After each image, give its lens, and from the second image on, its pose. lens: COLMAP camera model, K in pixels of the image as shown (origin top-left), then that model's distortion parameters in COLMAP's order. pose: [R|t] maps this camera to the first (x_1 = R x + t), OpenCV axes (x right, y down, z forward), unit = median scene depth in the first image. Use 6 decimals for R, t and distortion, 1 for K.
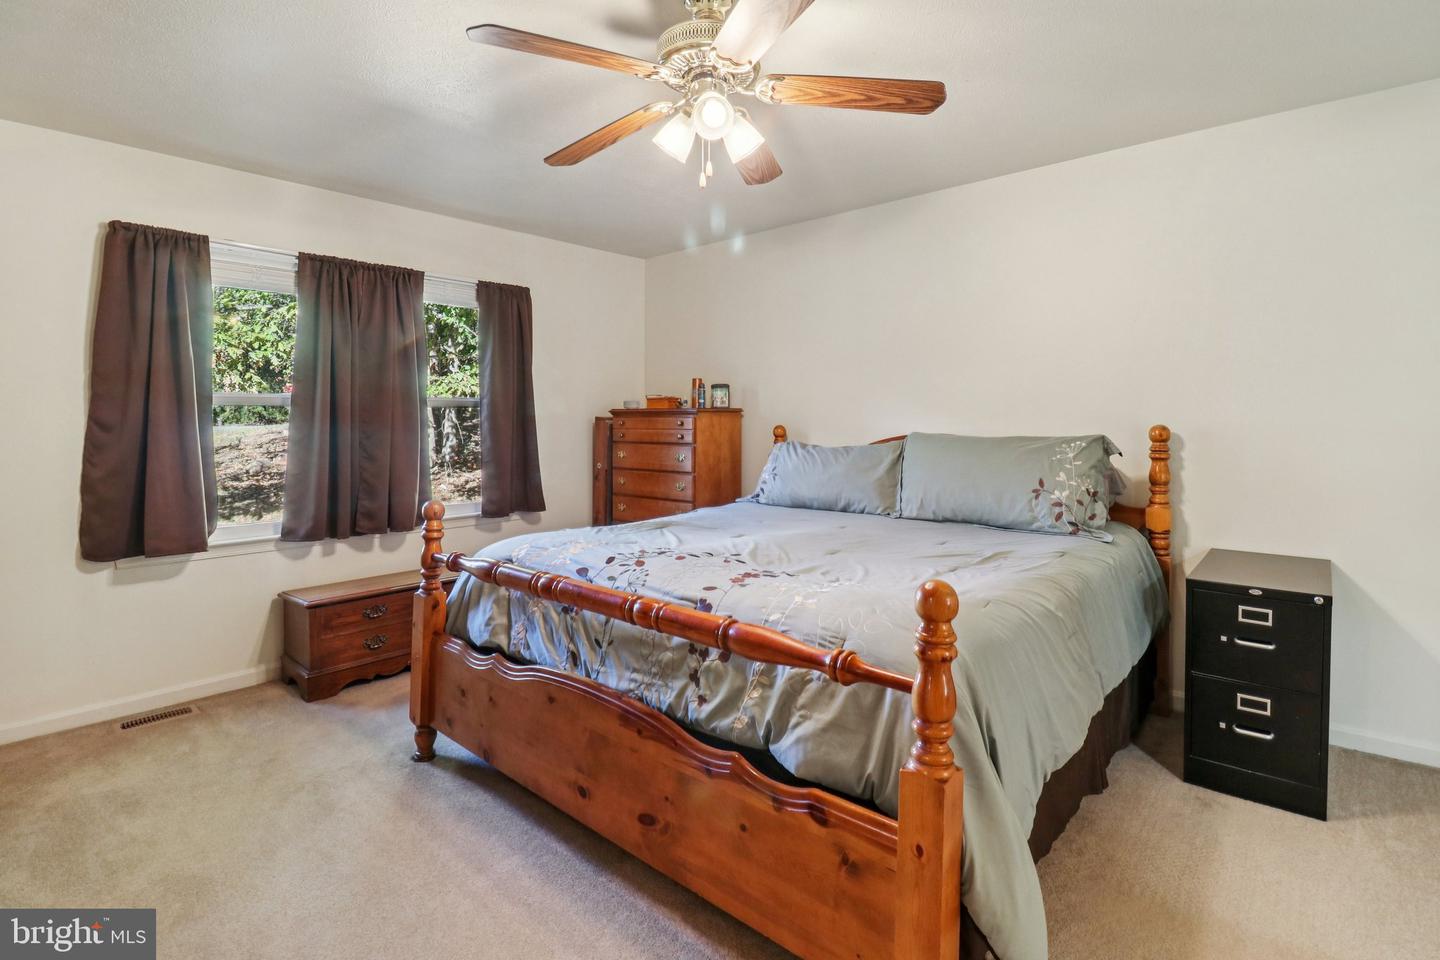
lens RADIAL K [[685.4, 0, 725.1], [0, 685.4, 427.7], [0, 0, 1]] dist [-0.000227, -0.006641]
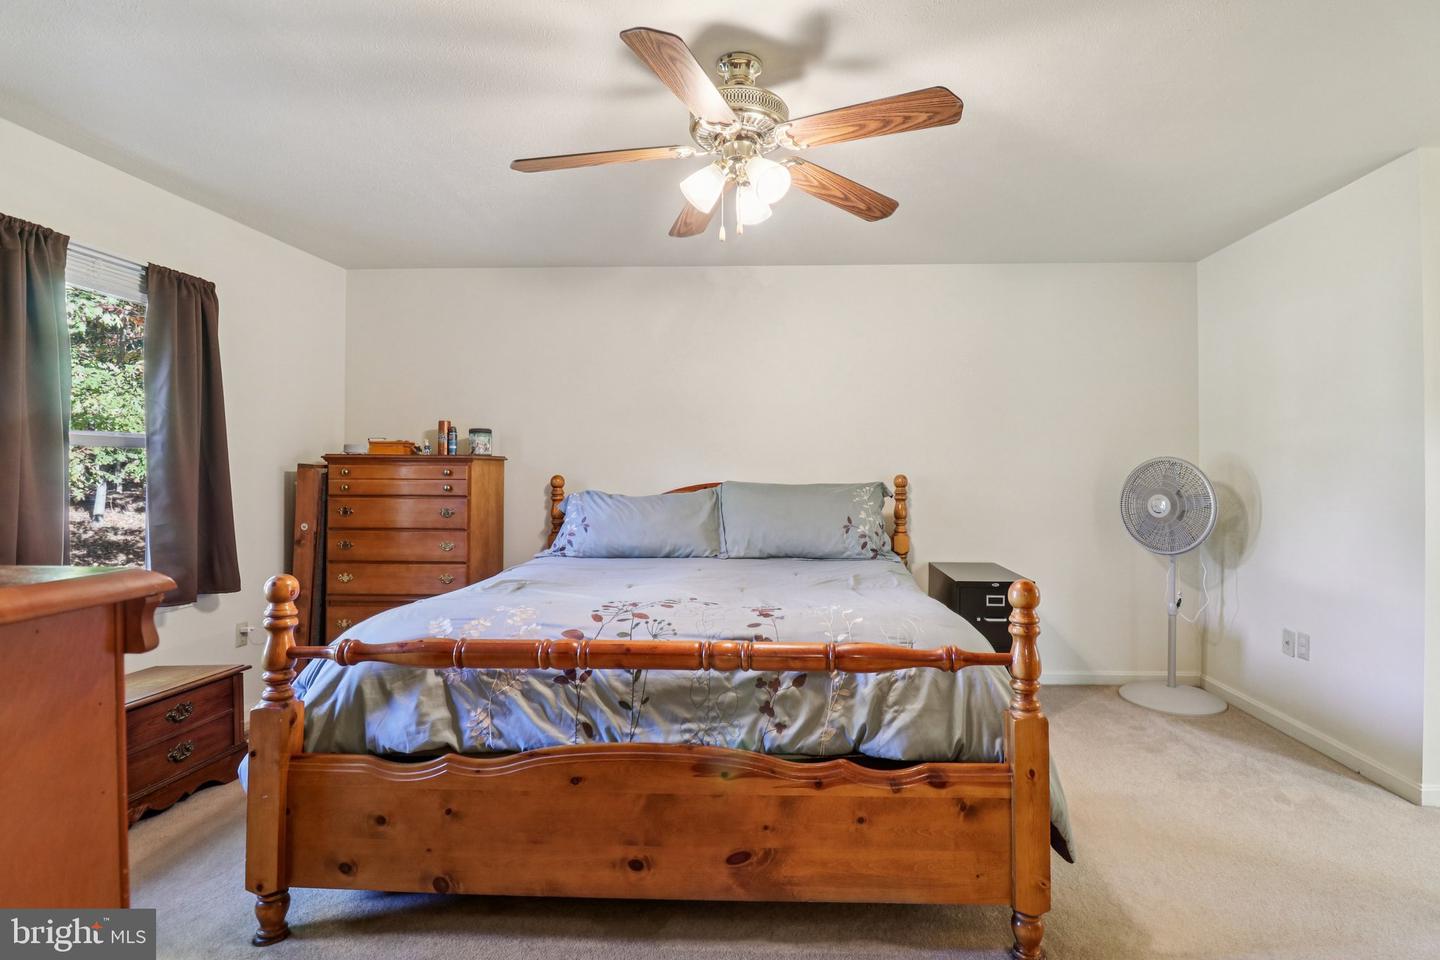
lens RADIAL K [[695.7, 0, 761.9], [0, 695.7, 475.5], [0, 0, 1]] dist [0.007624, -0.009114]
pose [[0.774730, 0.002755, 0.632286, -0.481716], [0.002742, 0.999966, -0.007716, 0.008290], [-0.632286, 0.007711, 0.774697, 0.111601]]
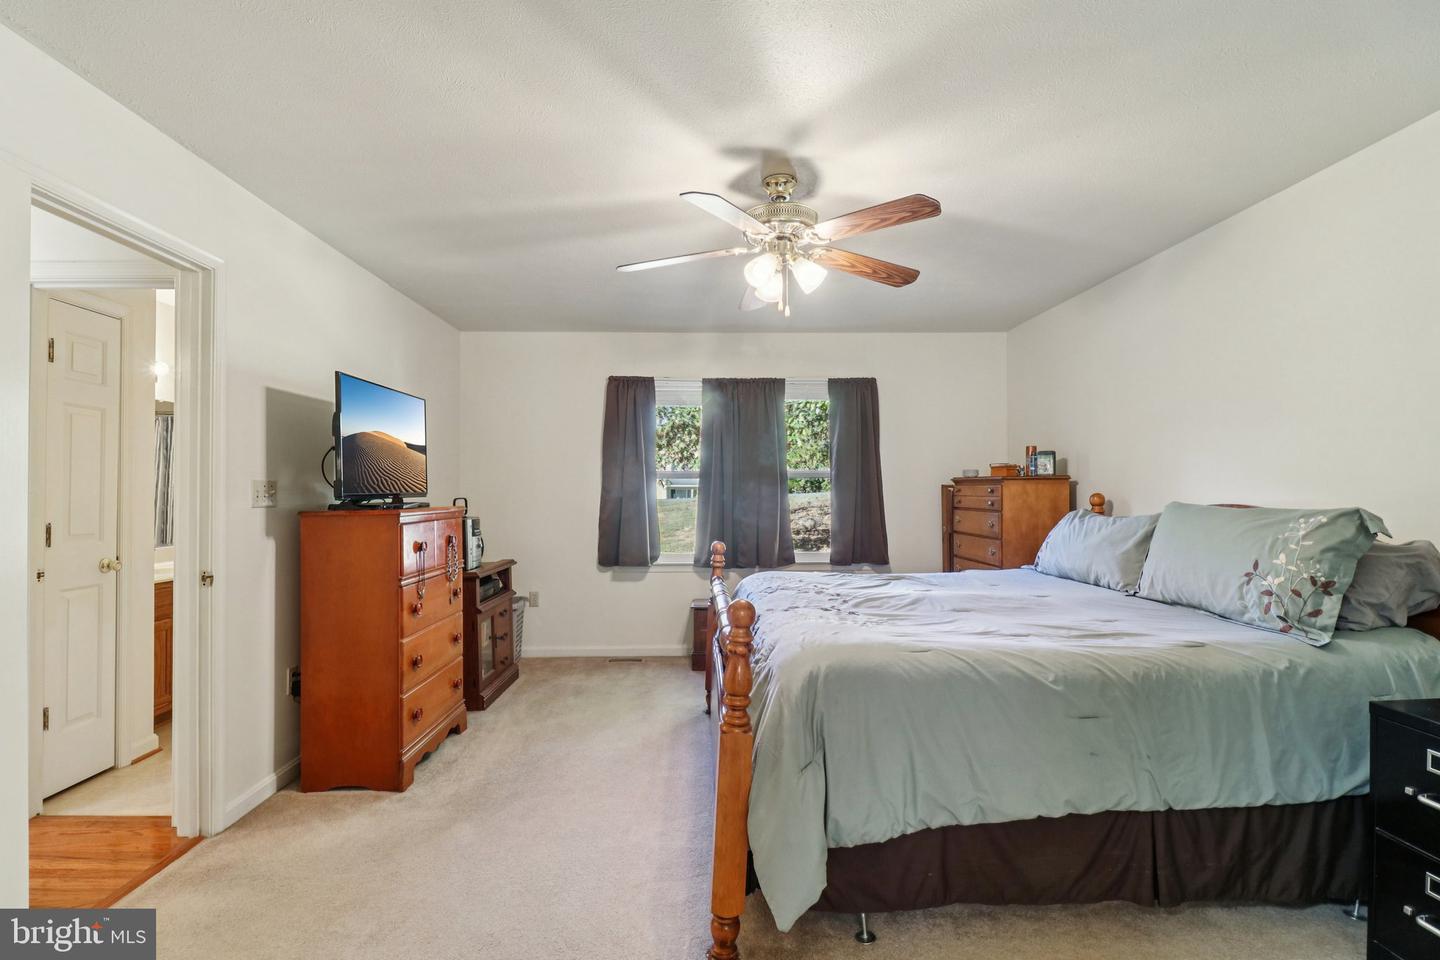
lens RADIAL K [[680.7, 0, 726.8], [0, 680.7, 482.7], [0, 0, 1]] dist [0.002786, -0.001067]
pose [[0.688640, -0.005372, -0.725083, 0.627205], [-0.008486, 0.999844, -0.015468, 0.000968], [0.725053, 0.016805, 0.688488, -0.007618]]
